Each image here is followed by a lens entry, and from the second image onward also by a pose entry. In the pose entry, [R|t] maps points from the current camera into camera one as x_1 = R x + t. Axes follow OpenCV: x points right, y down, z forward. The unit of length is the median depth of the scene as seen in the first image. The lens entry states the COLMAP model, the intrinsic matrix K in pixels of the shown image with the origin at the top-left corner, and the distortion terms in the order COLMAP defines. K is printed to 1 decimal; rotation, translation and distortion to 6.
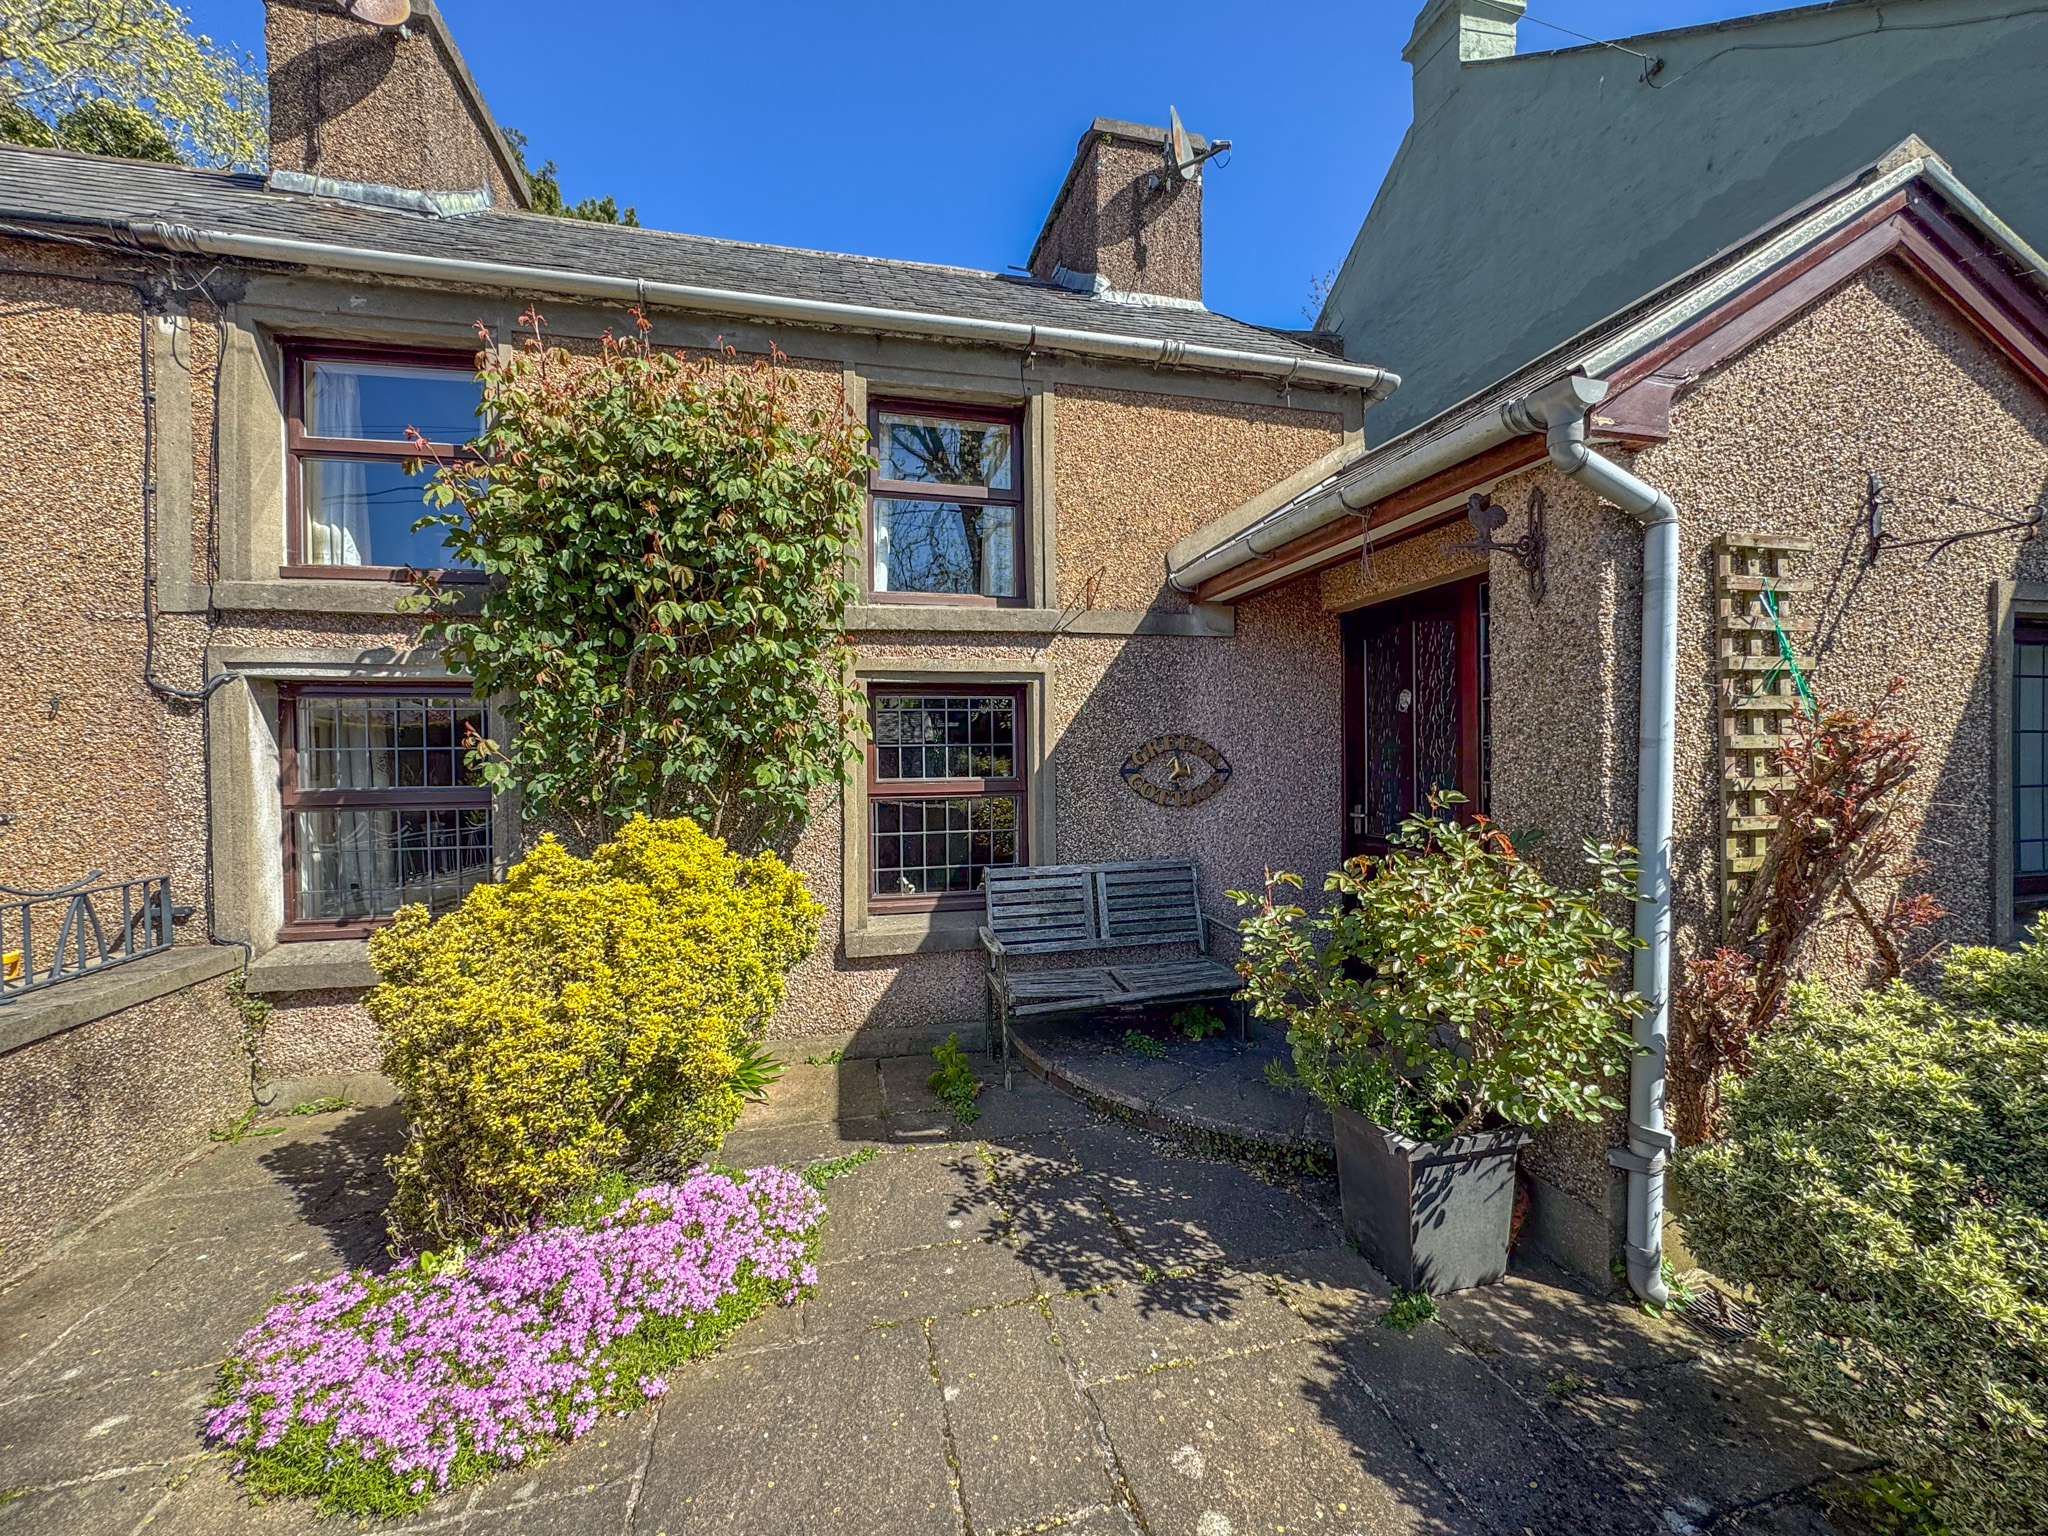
lens RADIAL K [[813.2, 0, 1024.5], [0, 813.2, 767.7], [0, 0, 1]] dist [-0.003234, -0.000569]
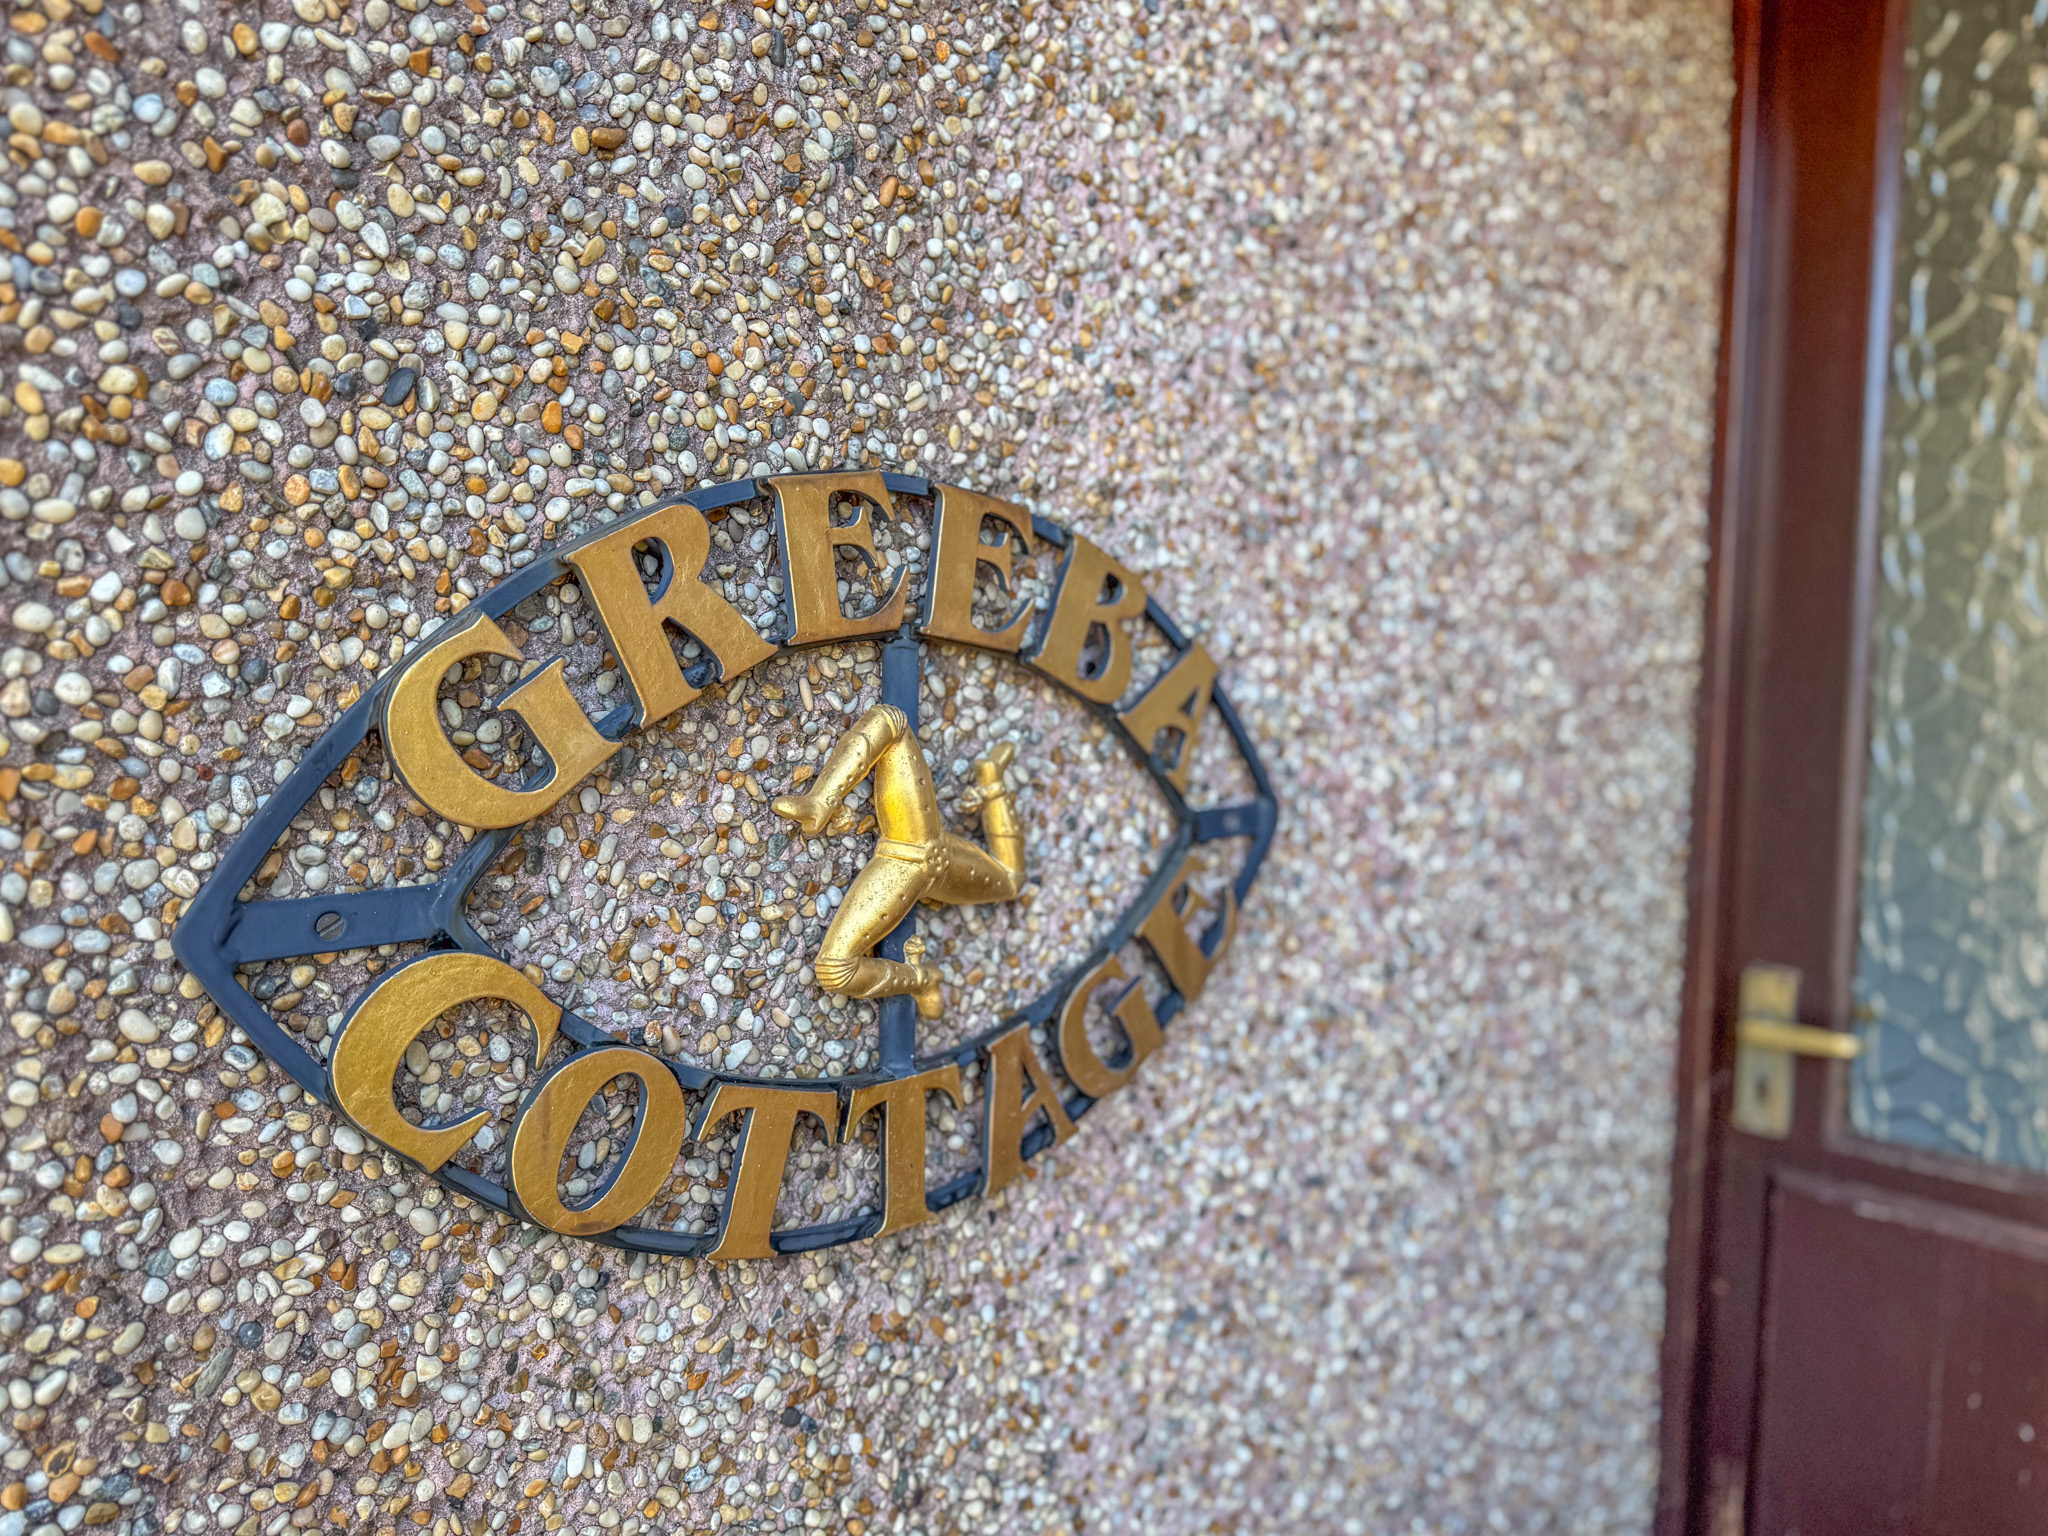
lens RADIAL K [[1435.1, 0, 1023.6], [0, 1435.1, 765.4], [0, 0, 1]] dist [-0.000029, -0.000089]
pose [[0.842139, -0.027875, 0.538540, 0.109865], [-0.012097, 0.997435, 0.070544, -0.018835], [-0.539125, -0.065923, 0.839642, 0.846408]]
